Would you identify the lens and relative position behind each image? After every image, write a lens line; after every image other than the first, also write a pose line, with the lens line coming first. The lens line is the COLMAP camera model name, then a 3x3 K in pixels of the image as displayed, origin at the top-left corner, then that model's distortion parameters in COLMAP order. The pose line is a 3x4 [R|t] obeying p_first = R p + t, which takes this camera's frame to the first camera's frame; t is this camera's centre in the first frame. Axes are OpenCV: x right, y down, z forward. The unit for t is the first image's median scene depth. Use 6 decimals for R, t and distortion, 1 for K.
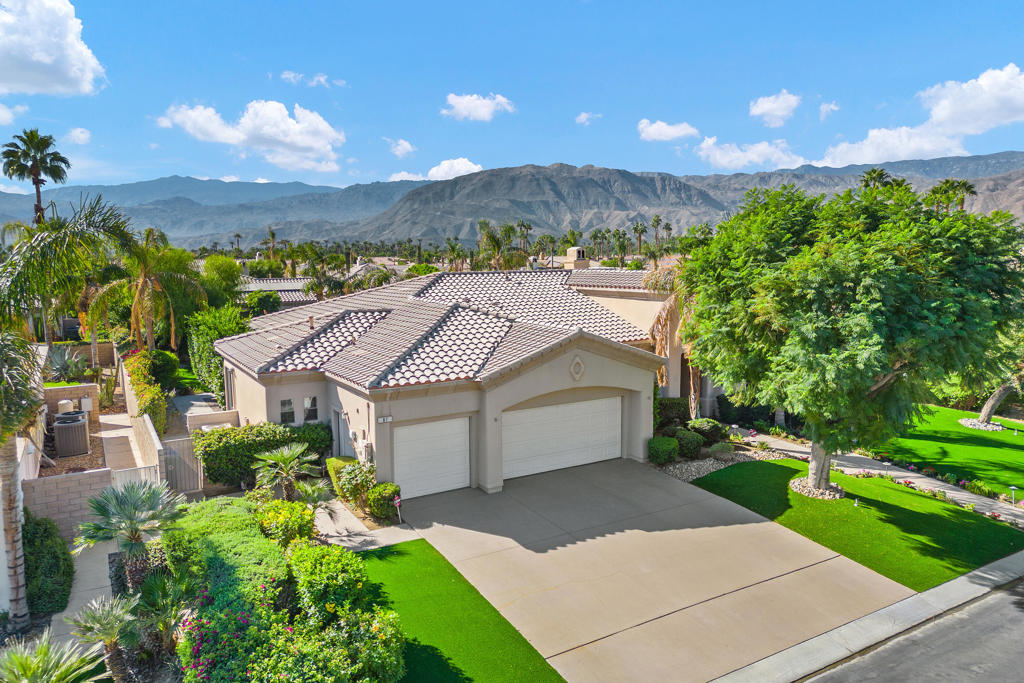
lens RADIAL K [[712.2, 0, 512.0], [0, 712.2, 341.5], [0, 0, 1]] dist [0.081222, -0.088379]
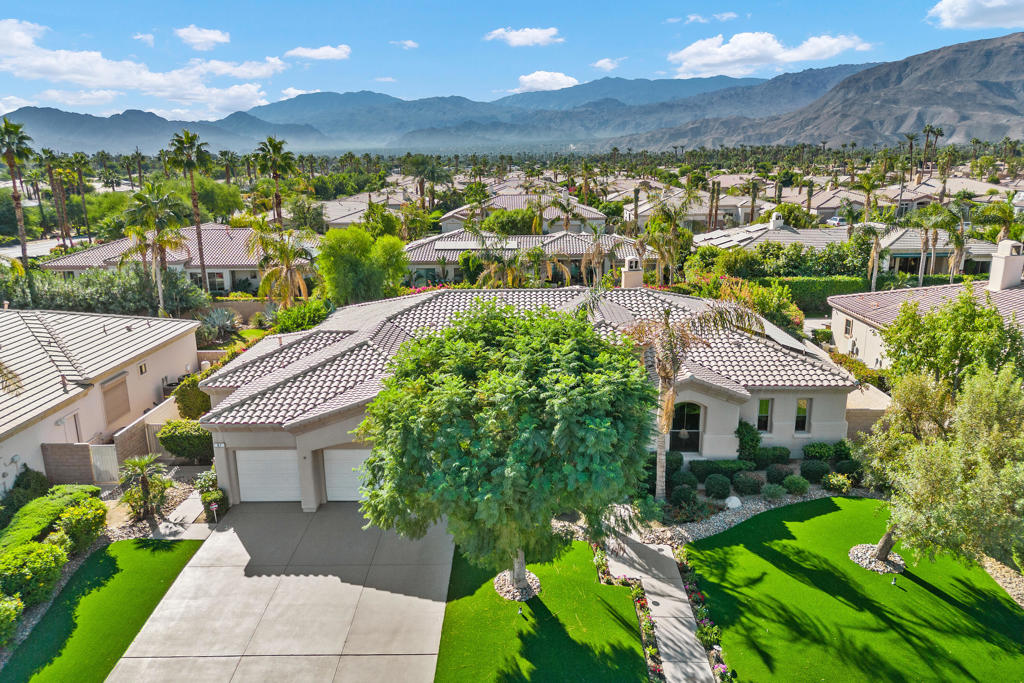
lens RADIAL K [[712.2, 0, 512.0], [0, 712.2, 341.5], [0, 0, 1]] dist [0.081222, -0.088379]
pose [[0.855897, 0.134065, -0.499466, 0.947539], [-0.062853, 0.985620, 0.156850, -0.330105], [0.513312, -0.102855, 0.852016, 0.145654]]
